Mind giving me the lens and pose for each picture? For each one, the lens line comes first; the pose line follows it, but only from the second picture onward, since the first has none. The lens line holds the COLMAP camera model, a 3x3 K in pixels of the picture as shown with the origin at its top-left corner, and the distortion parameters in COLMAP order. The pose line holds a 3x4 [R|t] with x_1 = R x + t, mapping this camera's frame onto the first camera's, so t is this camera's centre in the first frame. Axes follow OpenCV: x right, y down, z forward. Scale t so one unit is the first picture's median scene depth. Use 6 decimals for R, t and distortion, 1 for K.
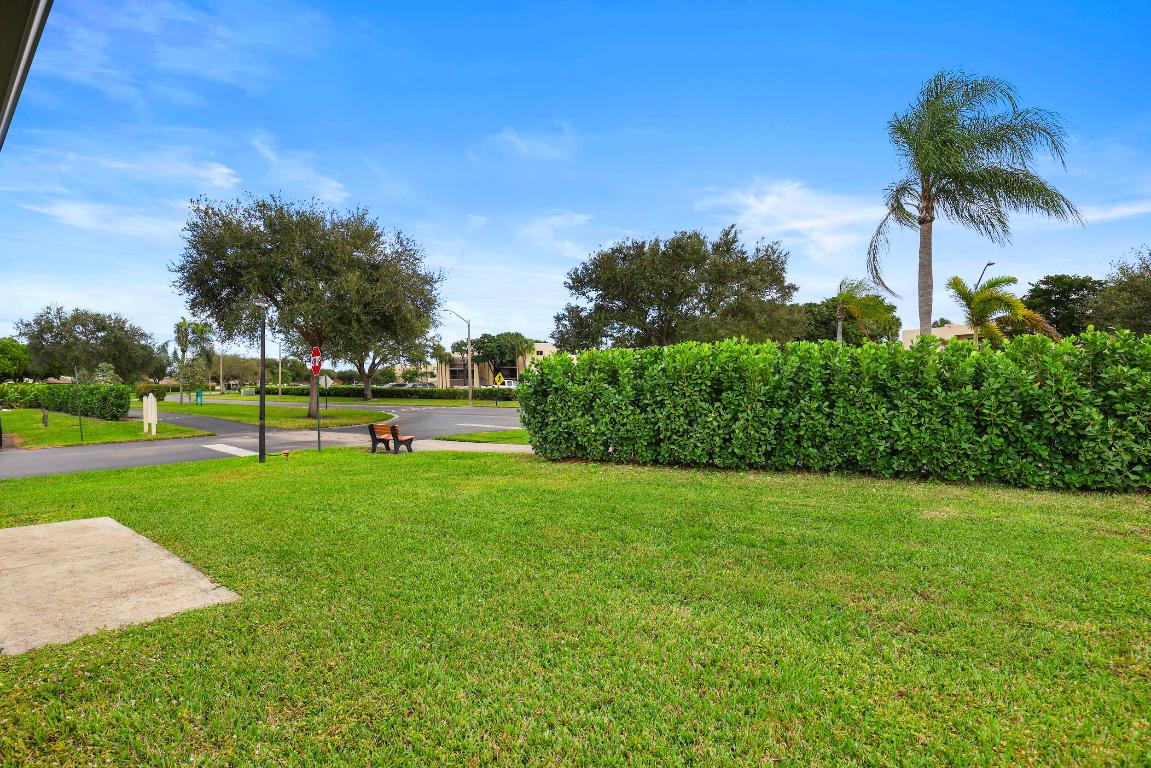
lens RADIAL K [[555.1, 0, 575.5], [0, 555.1, 384.0], [0, 0, 1]] dist [-0.019734, 0.009865]
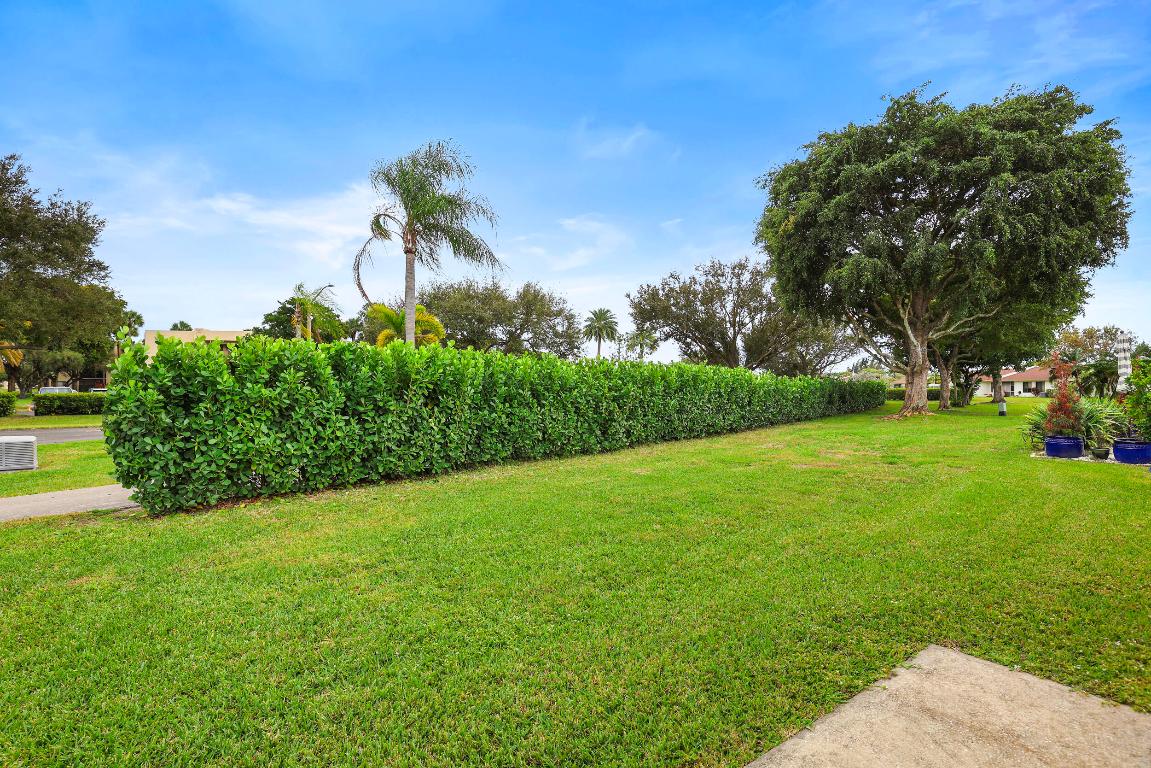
lens RADIAL K [[555.1, 0, 575.5], [0, 555.1, 384.0], [0, 0, 1]] dist [-0.019734, 0.009865]
pose [[0.285160, 0.013523, 0.958385, -0.573599], [-0.004678, 0.999908, -0.012717, 0.004284], [-0.958469, -0.000857, 0.285197, 0.458602]]
